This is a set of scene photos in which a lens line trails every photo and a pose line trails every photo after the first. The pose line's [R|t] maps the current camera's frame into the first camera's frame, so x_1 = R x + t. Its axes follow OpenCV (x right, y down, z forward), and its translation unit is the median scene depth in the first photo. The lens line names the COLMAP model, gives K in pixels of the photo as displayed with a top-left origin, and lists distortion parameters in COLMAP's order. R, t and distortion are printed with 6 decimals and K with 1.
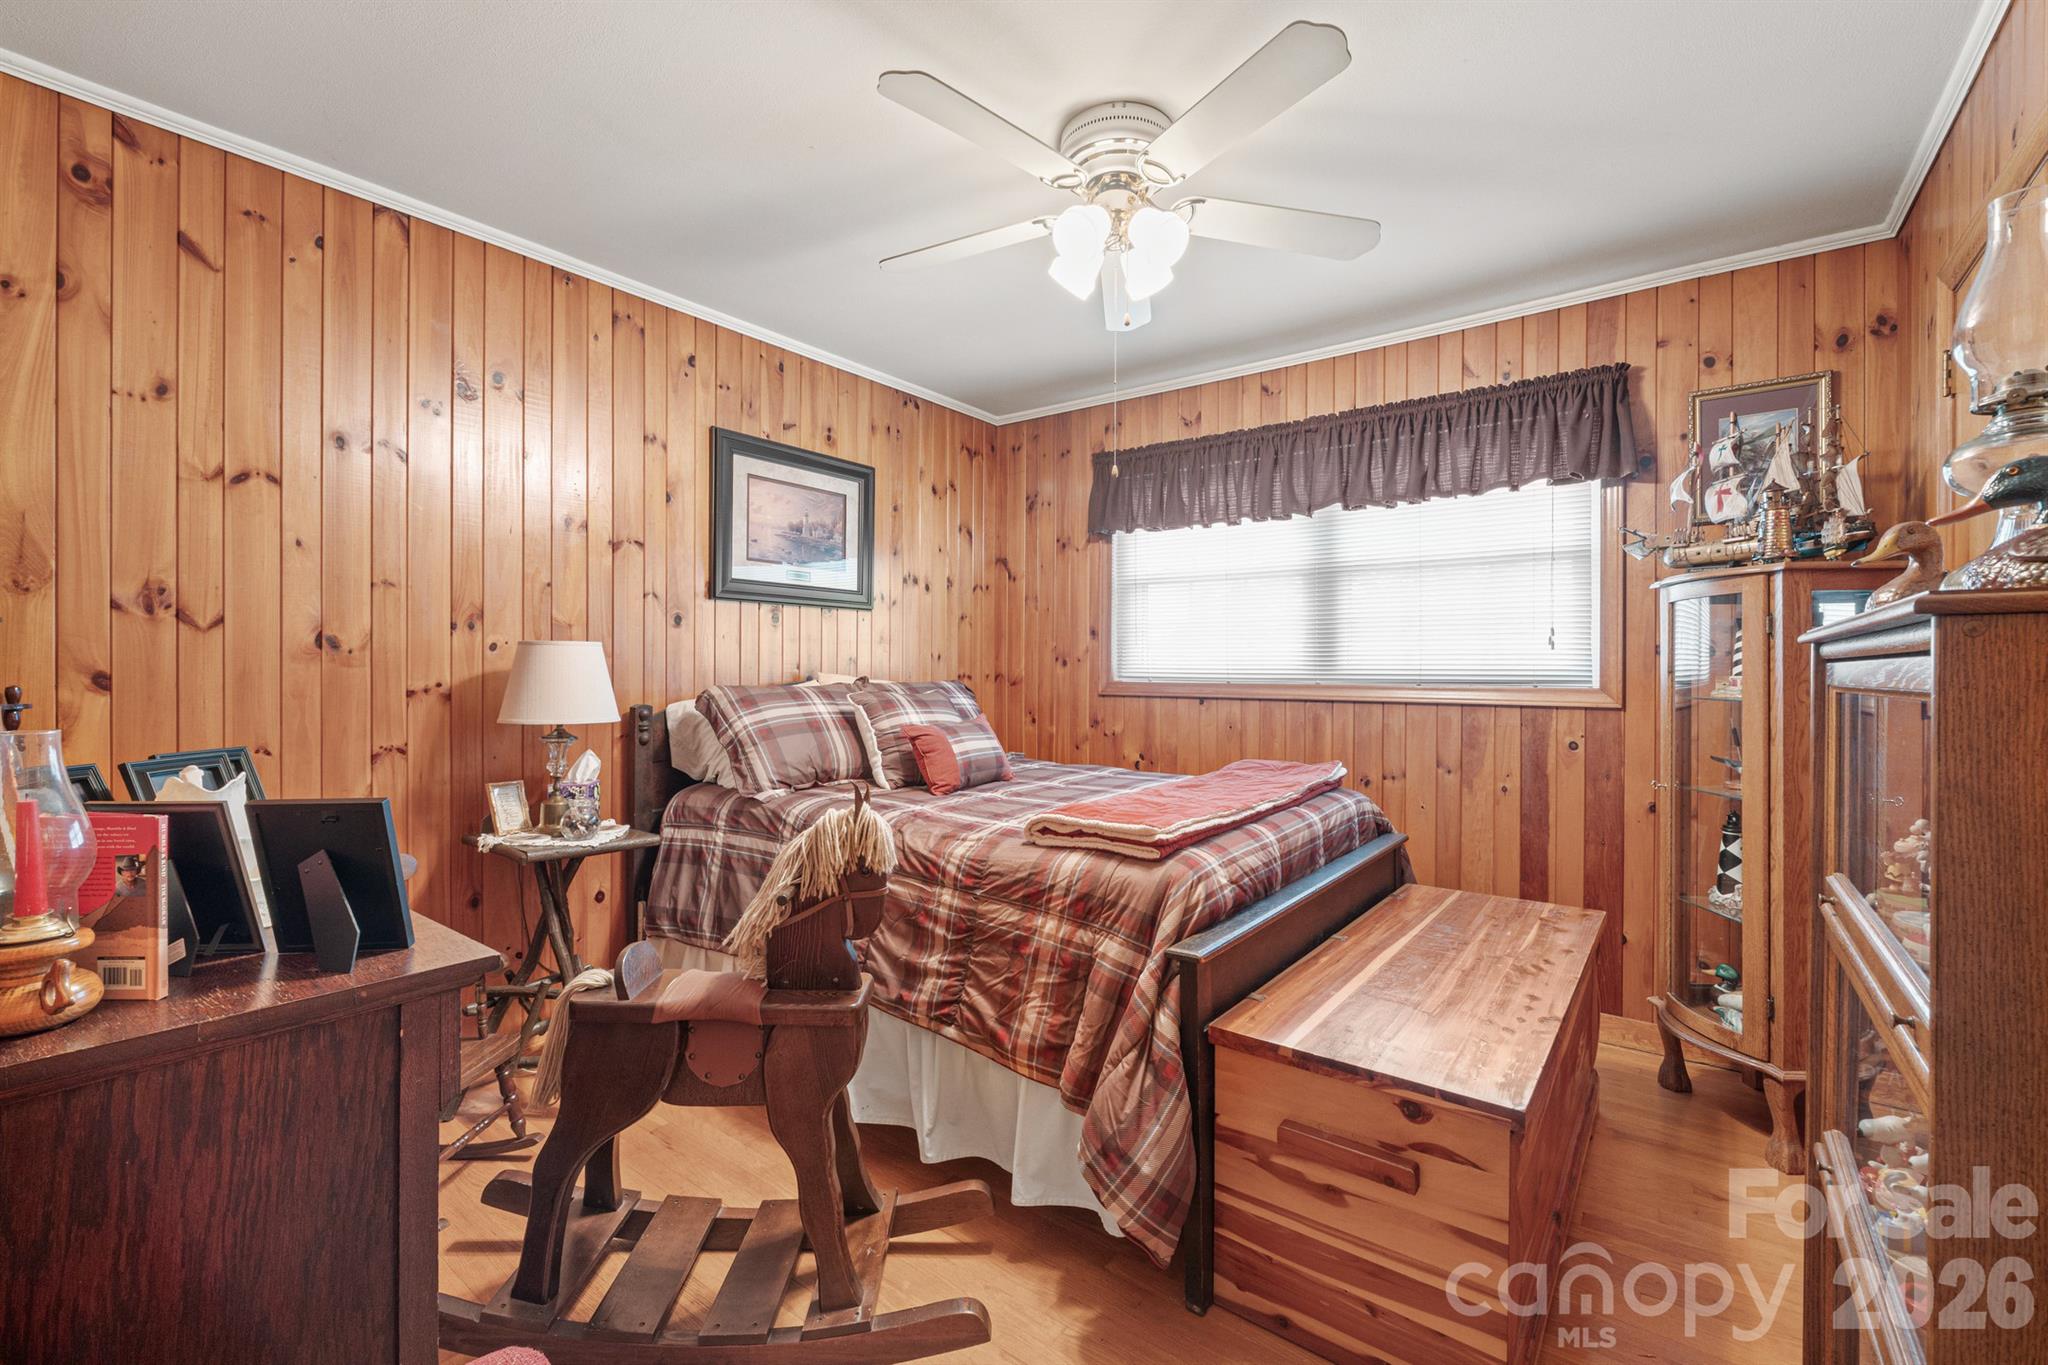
lens RADIAL K [[865.6, 0, 1030.0], [0, 865.6, 671.2], [0, 0, 1]] dist [-0.006514, -0.000138]
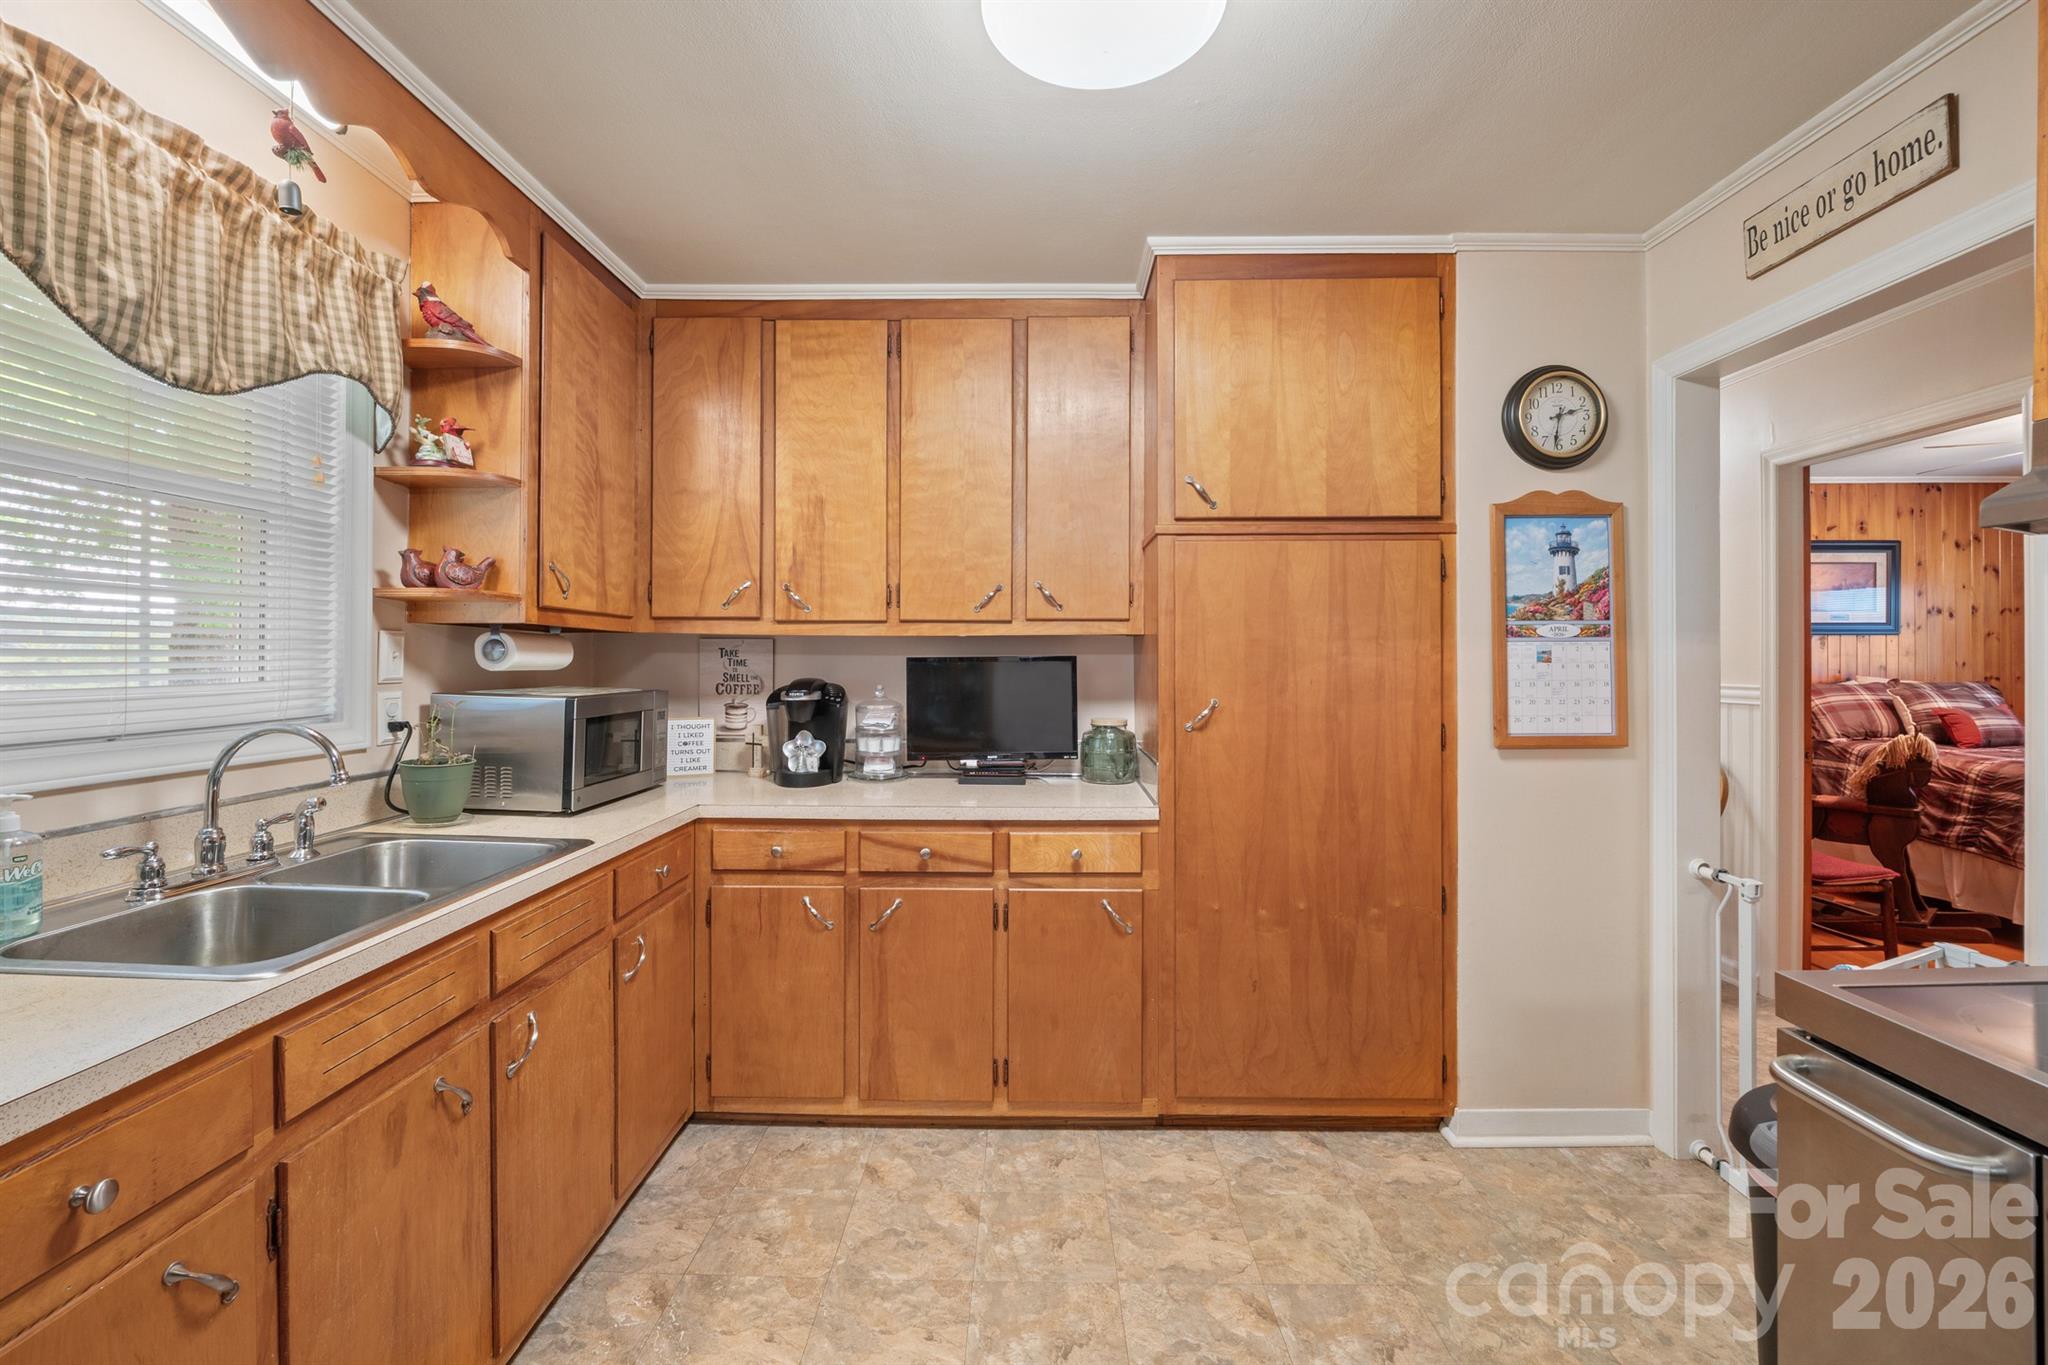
lens RADIAL K [[862.5, 0, 1026.8], [0, 862.5, 656.8], [0, 0, 1]] dist [-0.007909, -0.000213]
pose [[0.591215, -0.008051, -0.806474, 0.154047], [0.003591, 0.999967, -0.007350, -0.032337], [0.806506, 0.001450, 0.591224, -1.416980]]
